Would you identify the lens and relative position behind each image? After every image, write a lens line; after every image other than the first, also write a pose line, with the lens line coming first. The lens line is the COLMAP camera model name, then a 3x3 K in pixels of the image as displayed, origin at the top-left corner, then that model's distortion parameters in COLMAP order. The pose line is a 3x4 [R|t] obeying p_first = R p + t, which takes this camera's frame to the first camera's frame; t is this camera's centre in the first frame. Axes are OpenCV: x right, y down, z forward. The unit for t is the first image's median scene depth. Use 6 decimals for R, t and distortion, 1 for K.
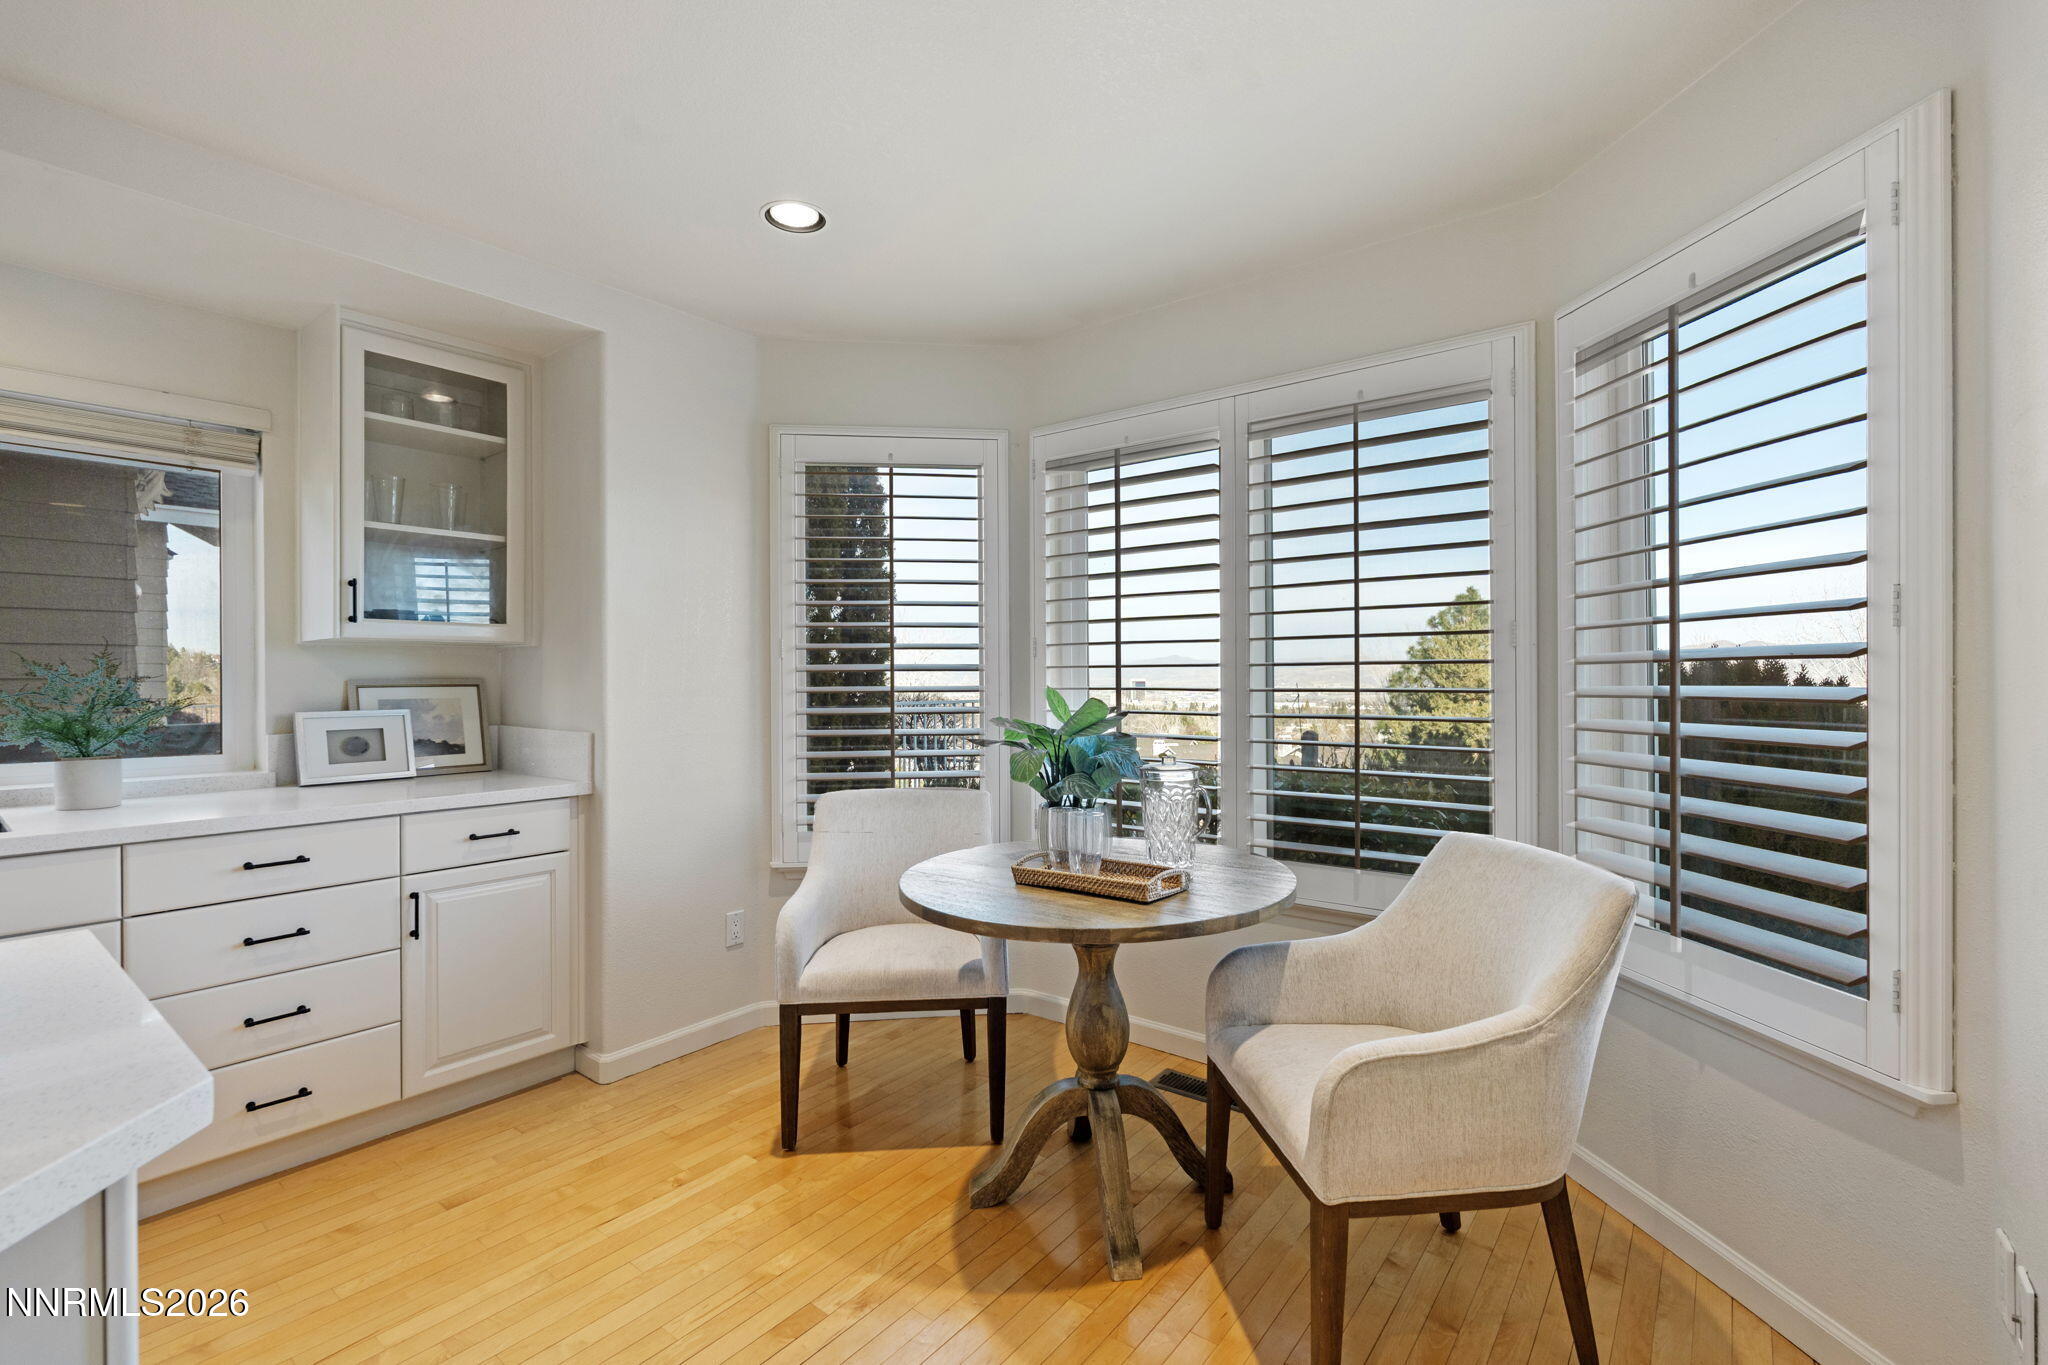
lens RADIAL K [[902.3, 0, 1017.0], [0, 902.3, 673.9], [0, 0, 1]] dist [-0.006503, 0.001265]
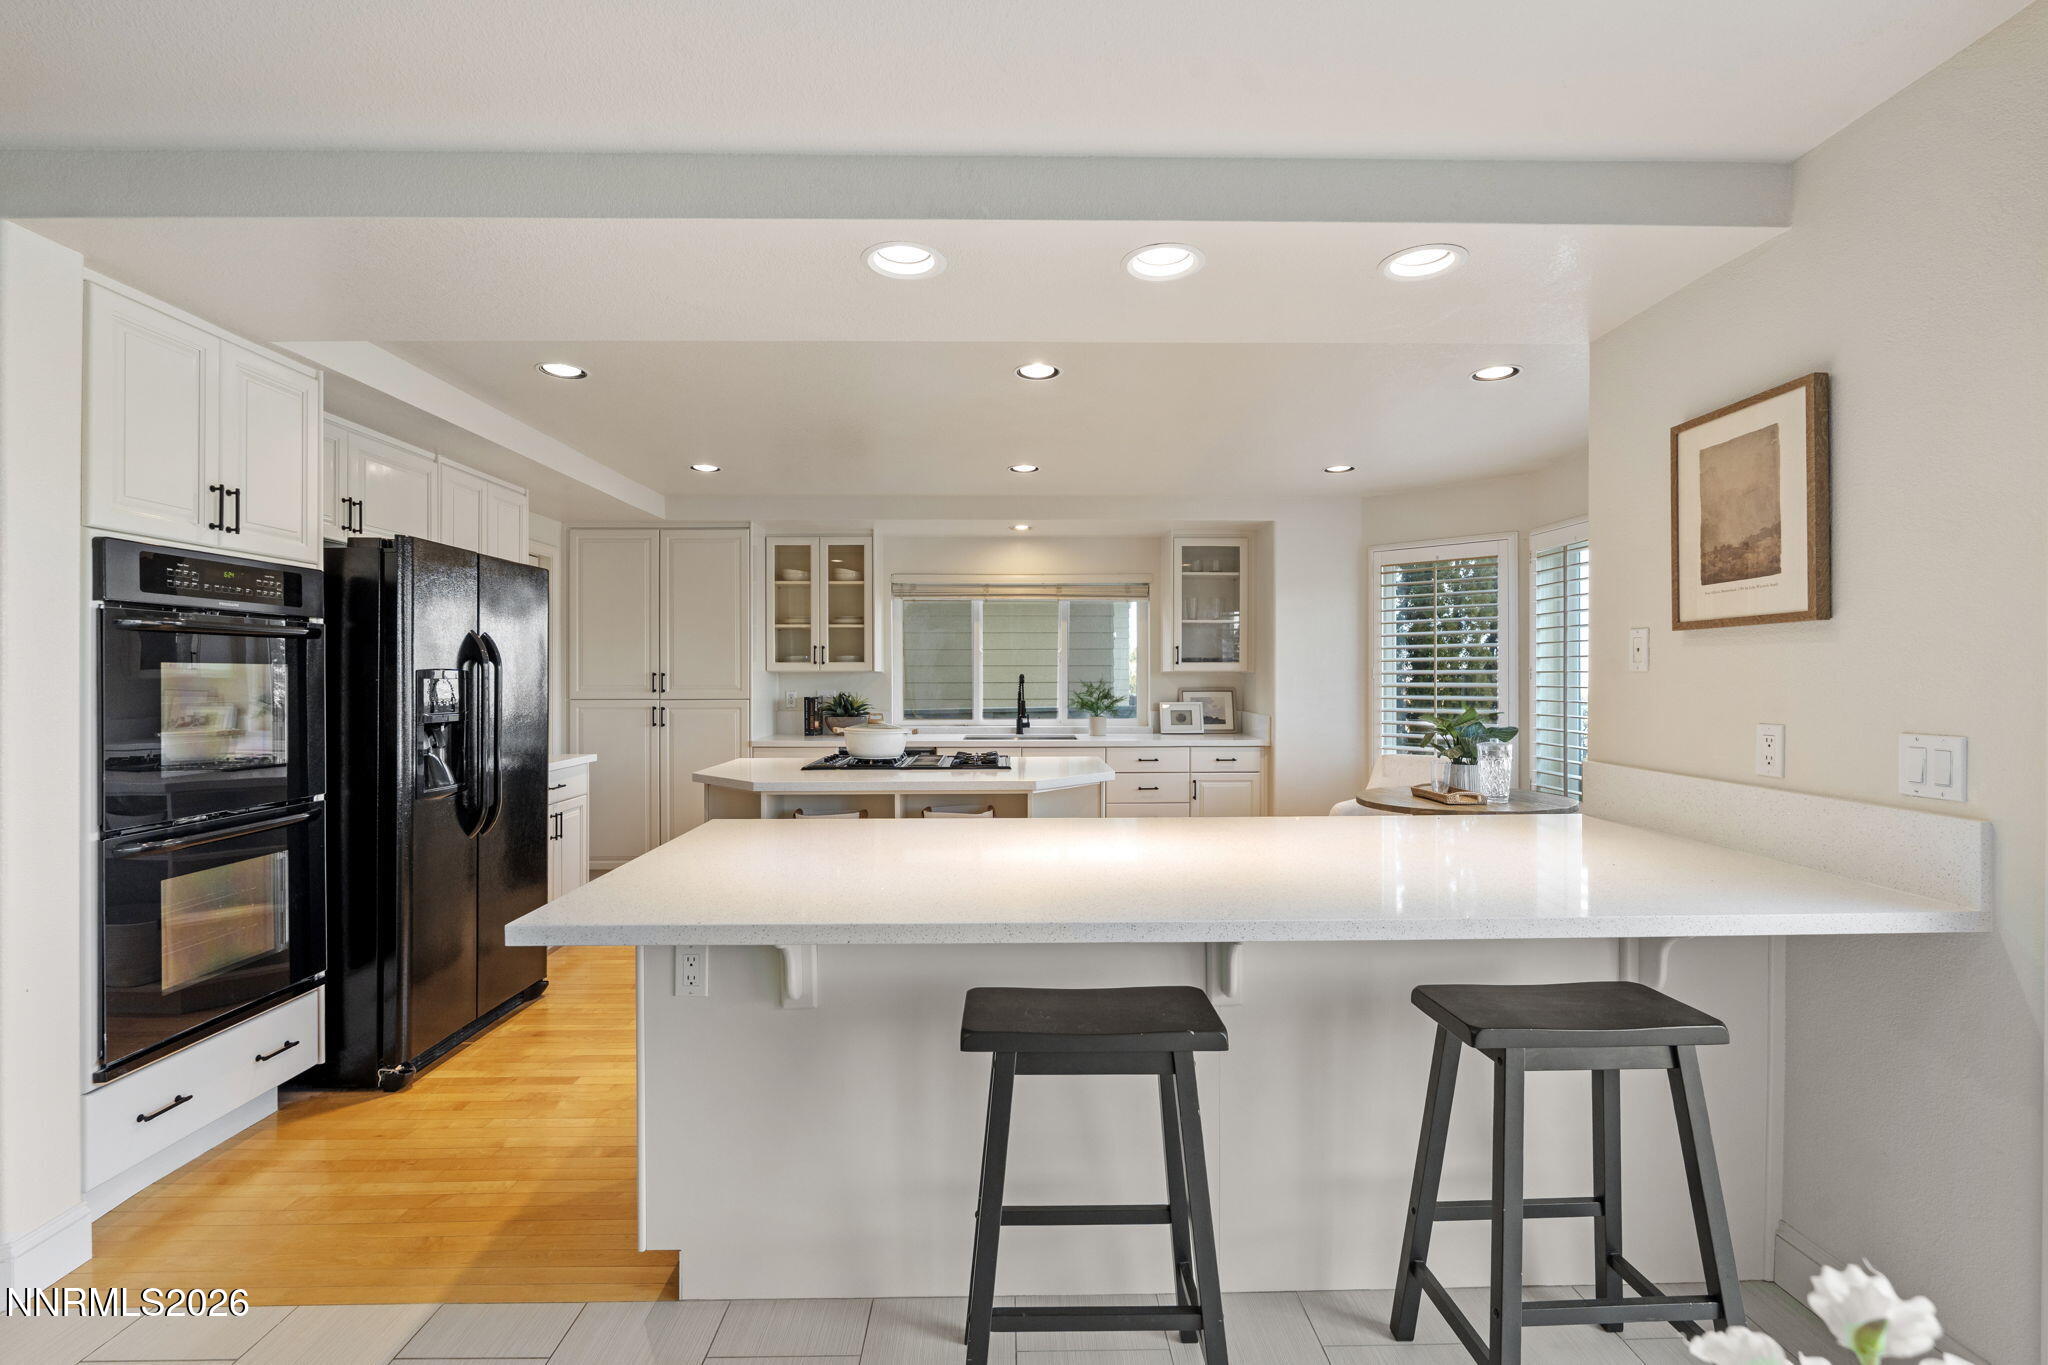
lens RADIAL K [[902.3, 0, 1006.1], [0, 902.3, 677.0], [0, 0, 1]] dist [-0.006503, 0.001265]
pose [[0.622364, 0.005174, -0.782711, 0.760581], [-0.004375, 0.999986, 0.003132, -0.026790], [0.782716, 0.001475, 0.622378, -0.749848]]
